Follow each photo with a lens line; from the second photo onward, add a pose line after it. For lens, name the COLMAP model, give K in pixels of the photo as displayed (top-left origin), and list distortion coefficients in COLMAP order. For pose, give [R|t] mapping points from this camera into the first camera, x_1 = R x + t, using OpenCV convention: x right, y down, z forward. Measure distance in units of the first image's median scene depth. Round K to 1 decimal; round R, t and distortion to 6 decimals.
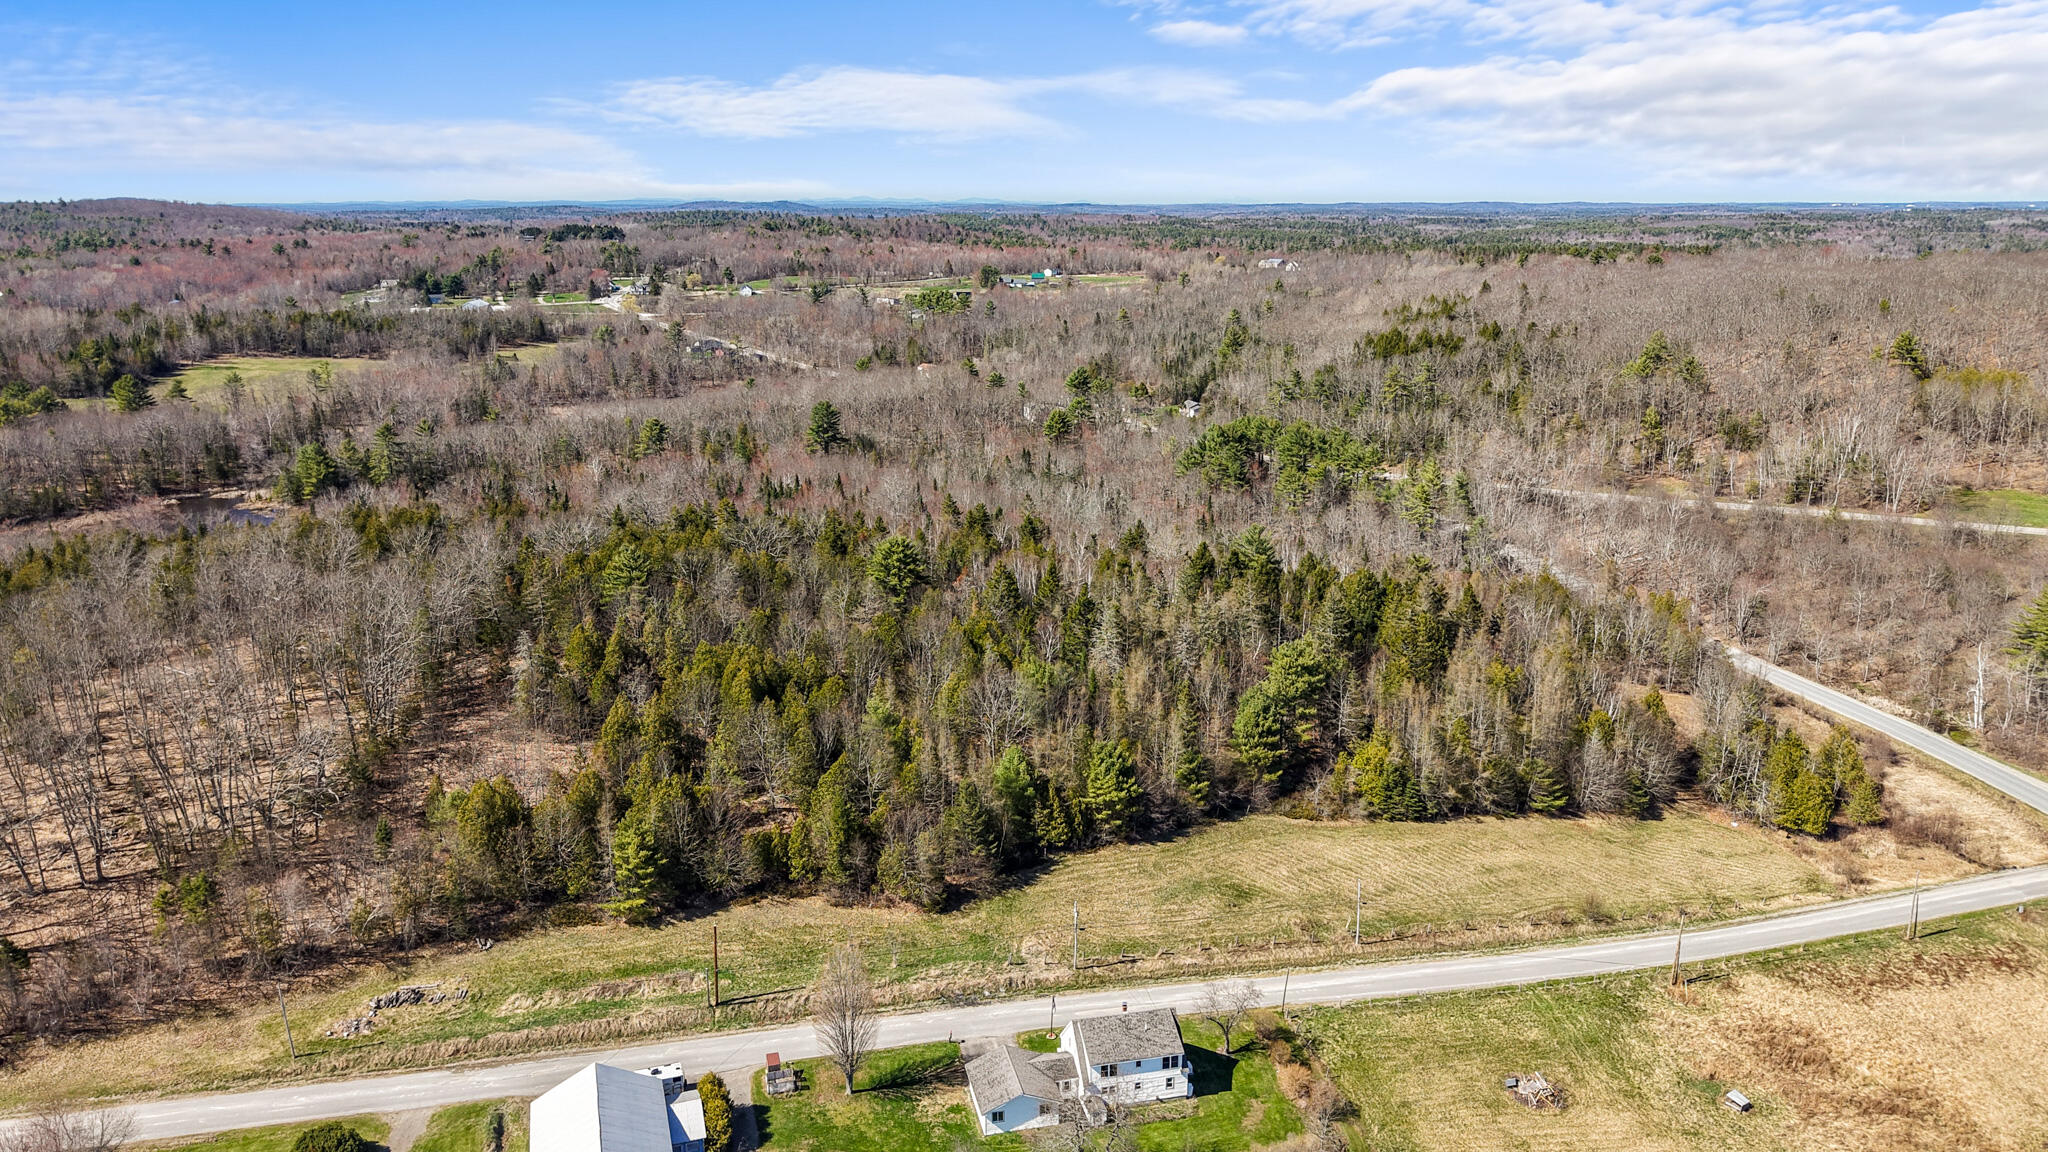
lens RADIAL K [[1422.6, 0, 1032.2], [0, 1422.6, 576.3], [0, 0, 1]] dist [0.080282, -0.125552]
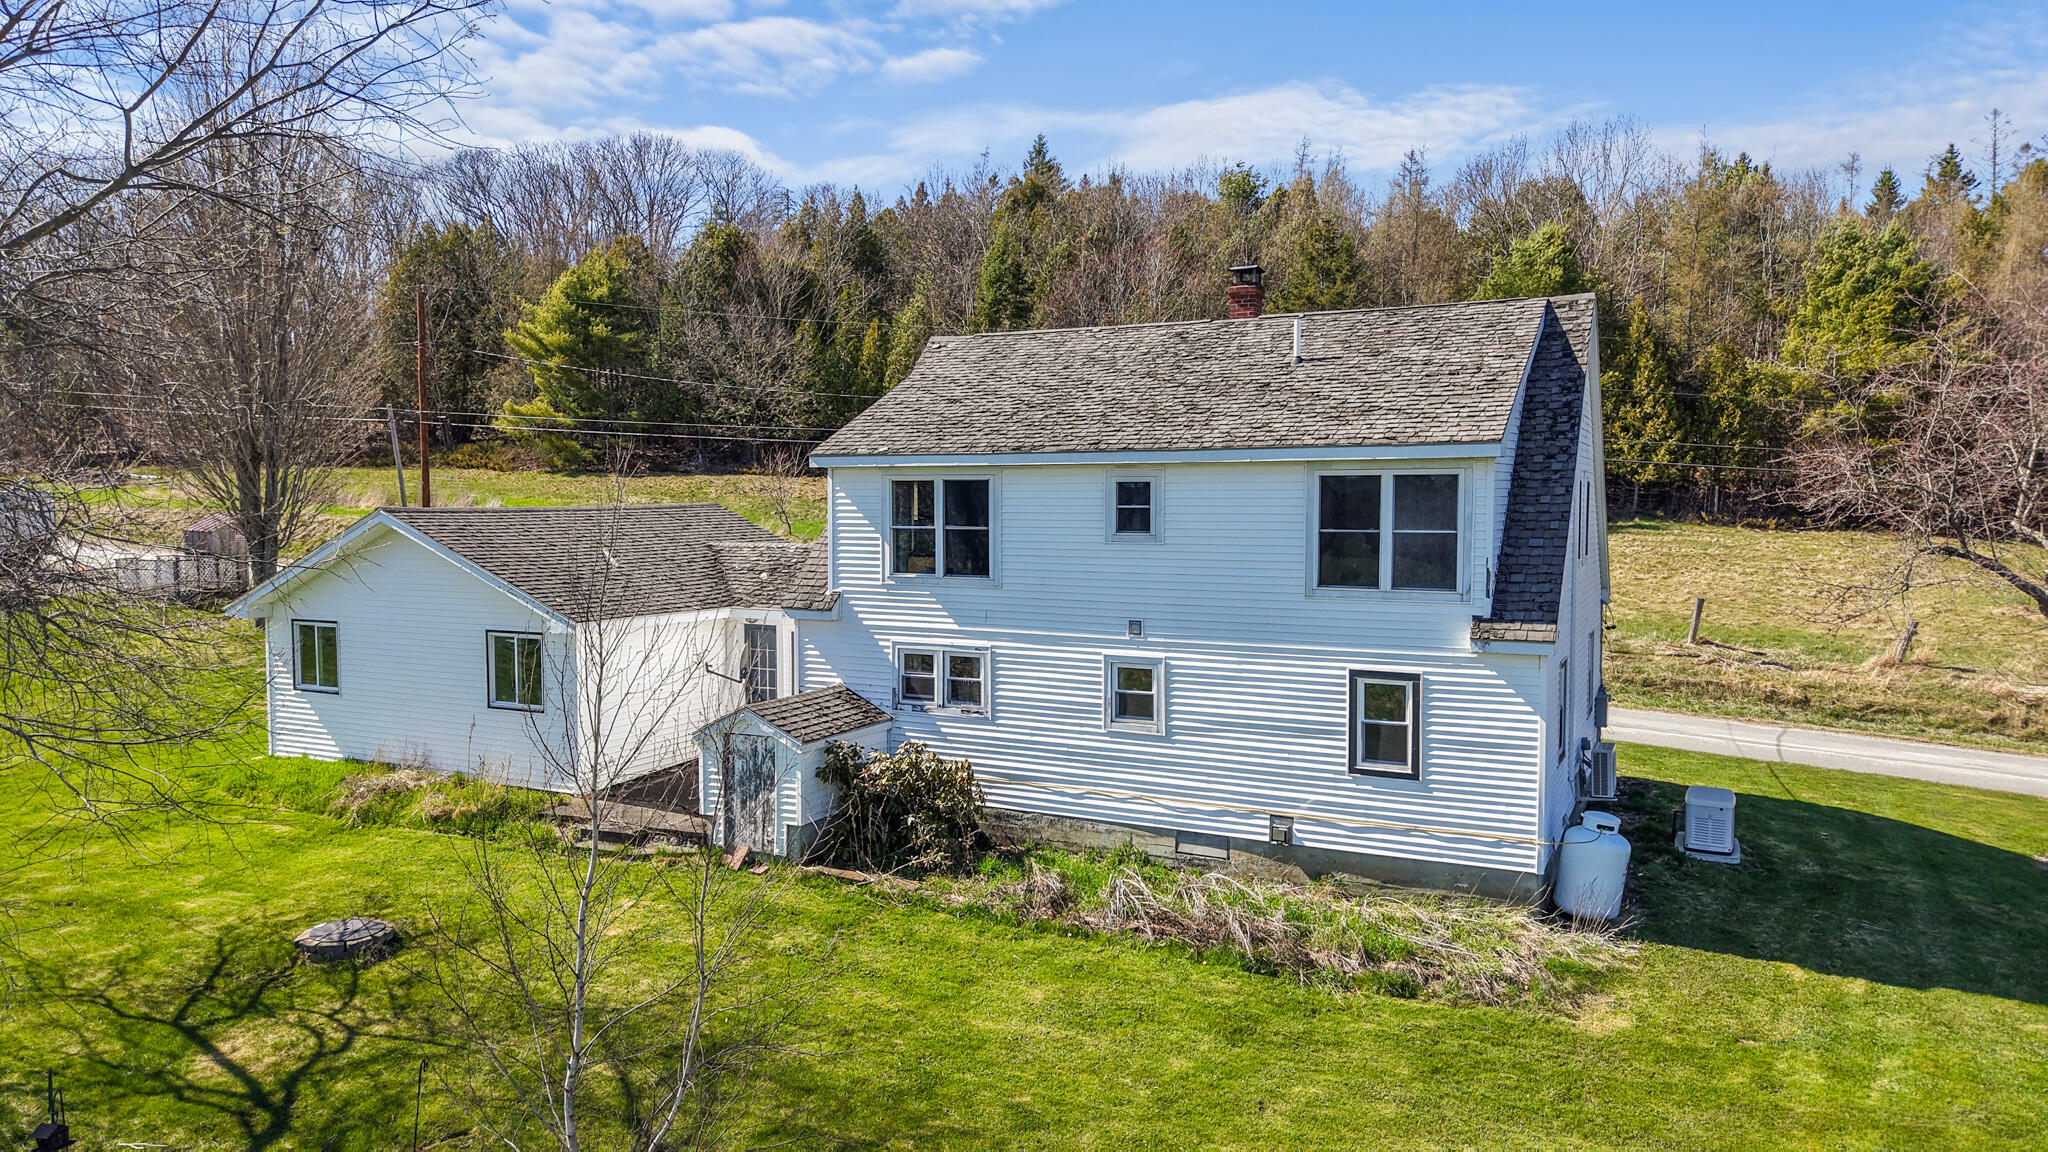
lens RADIAL K [[1402.0, 0, 1024.0], [0, 1402.0, 576.0], [0, 0, 1]] dist [0.013421, -0.004945]
pose [[0.764938, 0.036170, -0.643088, 0.099907], [-0.173610, 0.973049, -0.151776, 0.246180], [0.620266, 0.227746, 0.750601, 0.601191]]
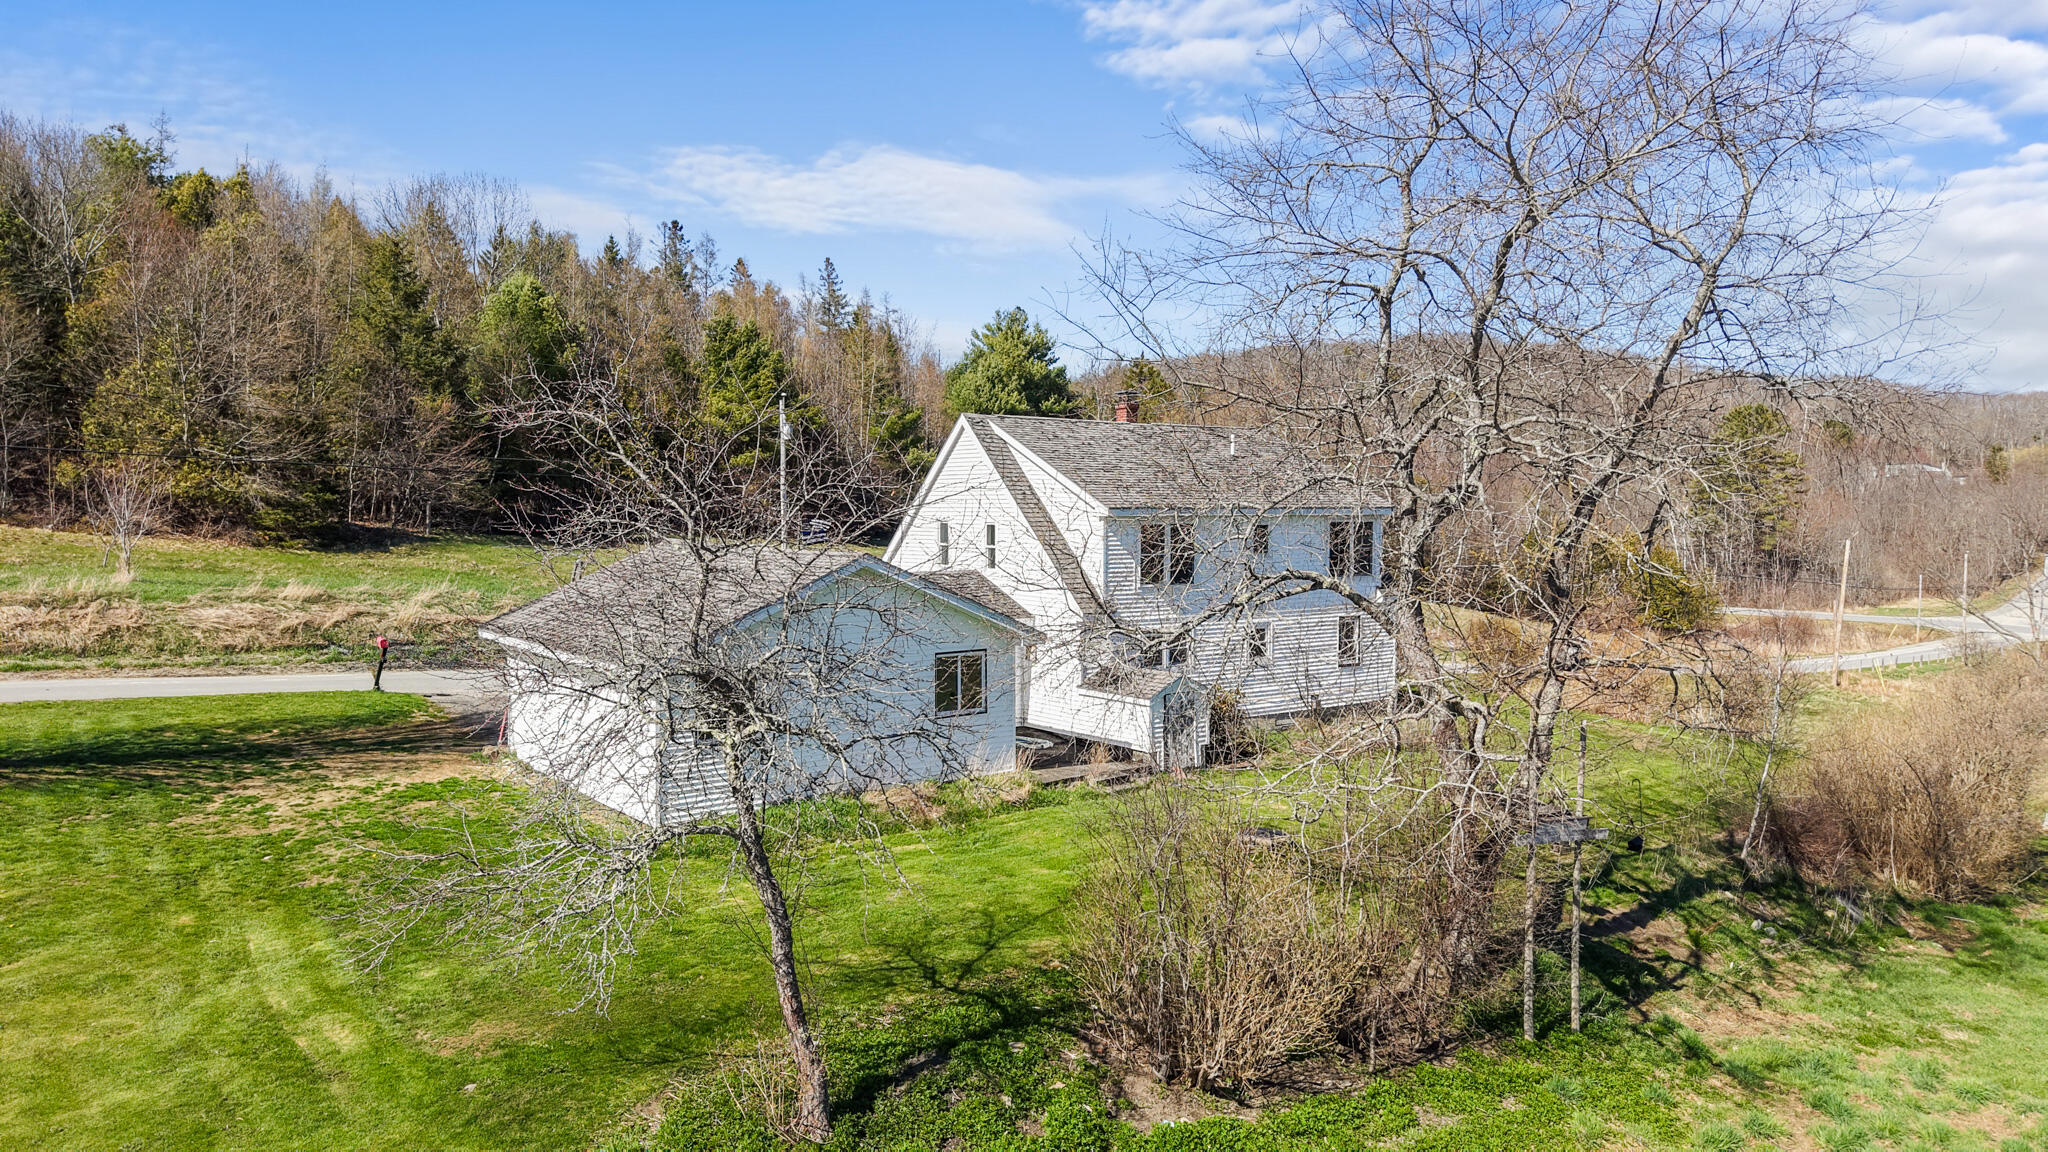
lens RADIAL K [[1380.6, 0, 1024.0], [0, 1380.6, 576.0], [0, 0, 1]] dist [-0.001321, -0.001318]
pose [[0.910401, -0.016046, 0.413416, -0.038378], [0.103584, 0.976262, -0.190216, 0.258259], [-0.400550, 0.215996, 0.890452, 0.543269]]
